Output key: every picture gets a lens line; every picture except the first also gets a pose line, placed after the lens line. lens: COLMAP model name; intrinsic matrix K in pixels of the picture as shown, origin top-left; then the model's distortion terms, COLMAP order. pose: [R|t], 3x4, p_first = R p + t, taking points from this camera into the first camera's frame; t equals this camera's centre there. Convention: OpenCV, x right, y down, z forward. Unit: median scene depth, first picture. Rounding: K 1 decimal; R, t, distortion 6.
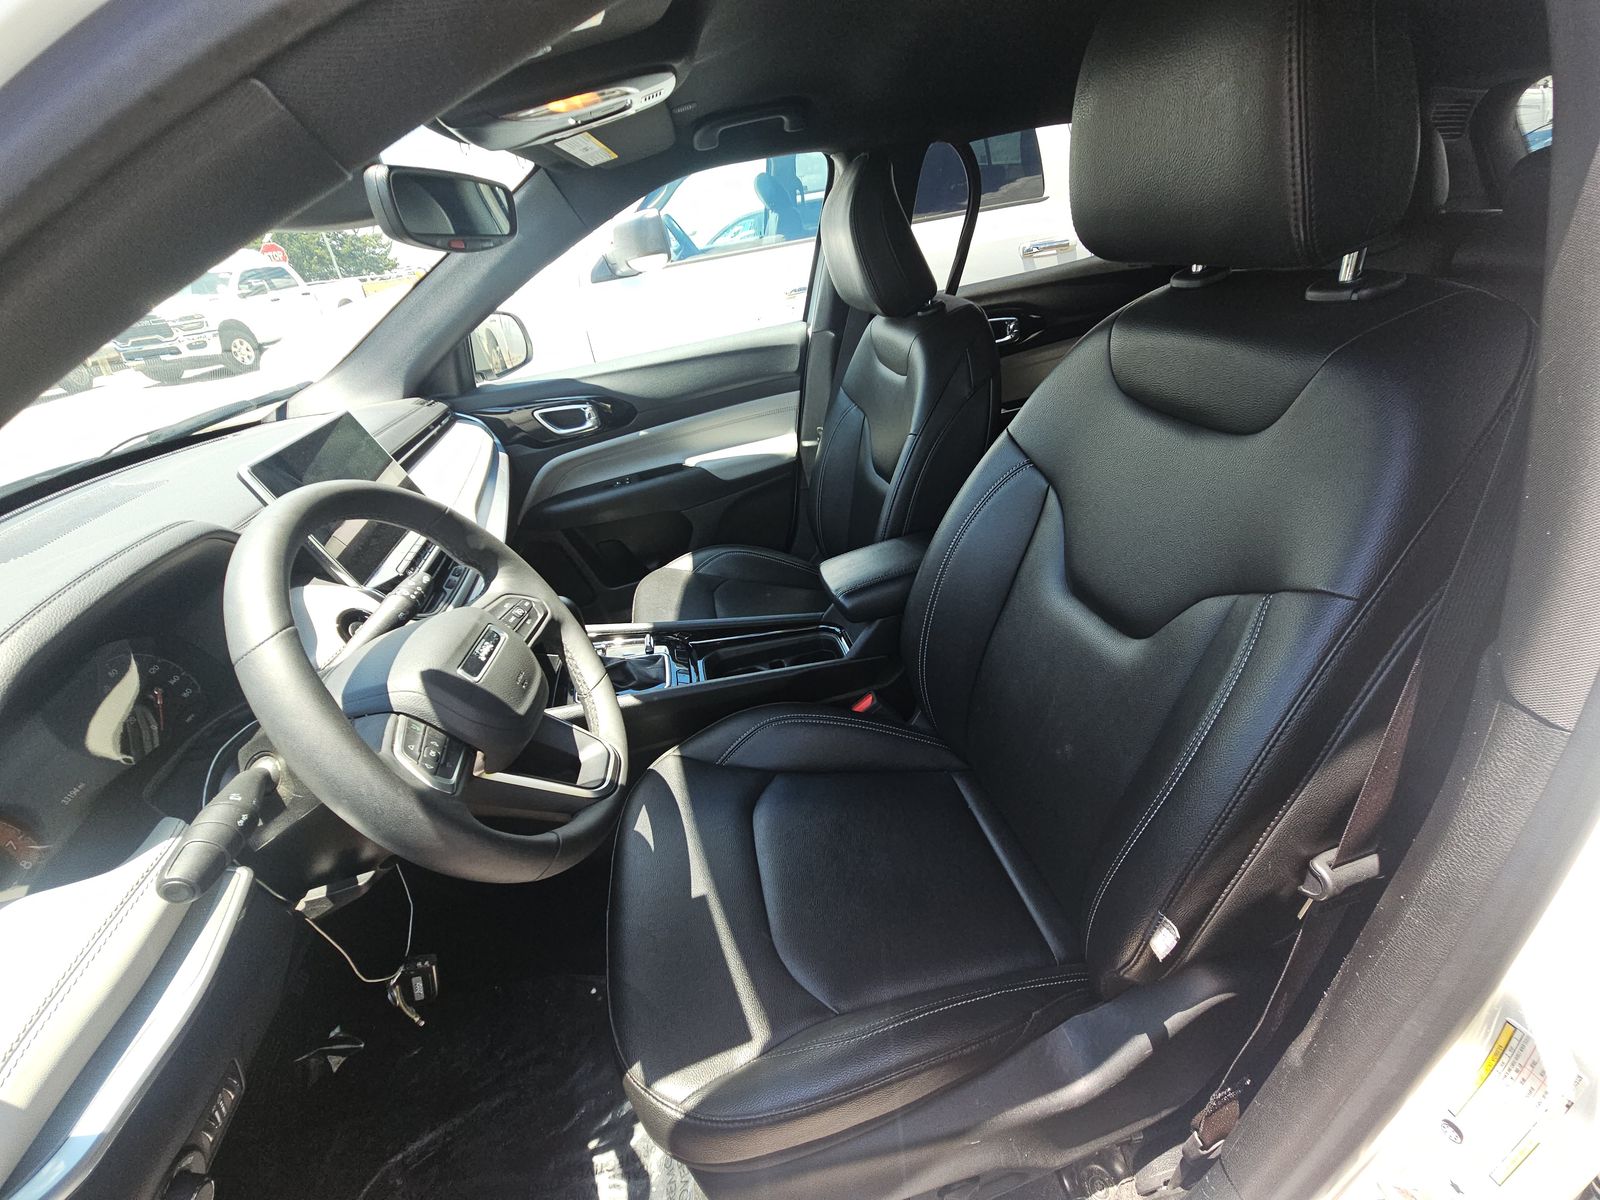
lens RADIAL K [[640.5, 0, 799.8], [0, 640.5, 580.1], [0, 0, 1]] dist [0.002180, -0.006362]
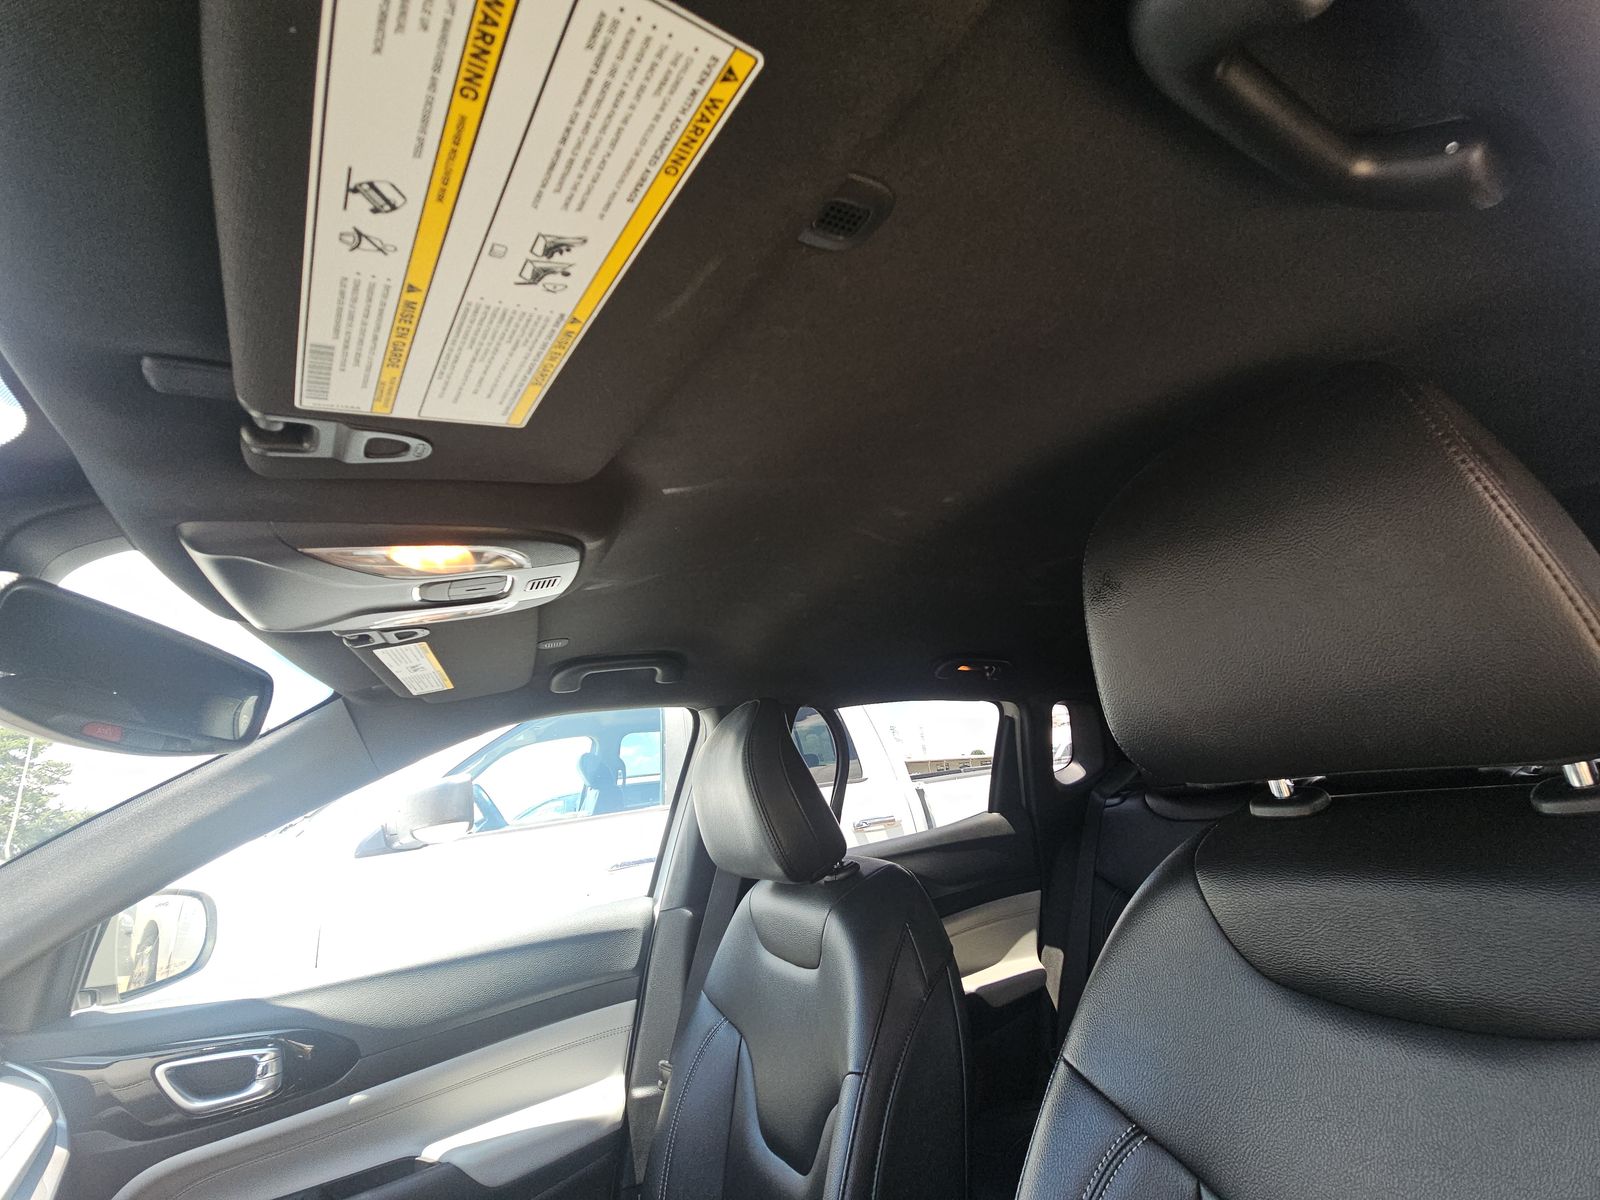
lens RADIAL K [[640.5, 0, 799.8], [0, 640.5, 580.1], [0, 0, 1]] dist [0.002180, -0.006362]
pose [[0.961073, 0.106198, 0.255069, -0.057658], [0.122524, 0.663630, -0.737958, -0.066941], [-0.247641, 0.740484, 0.624786, 0.194988]]
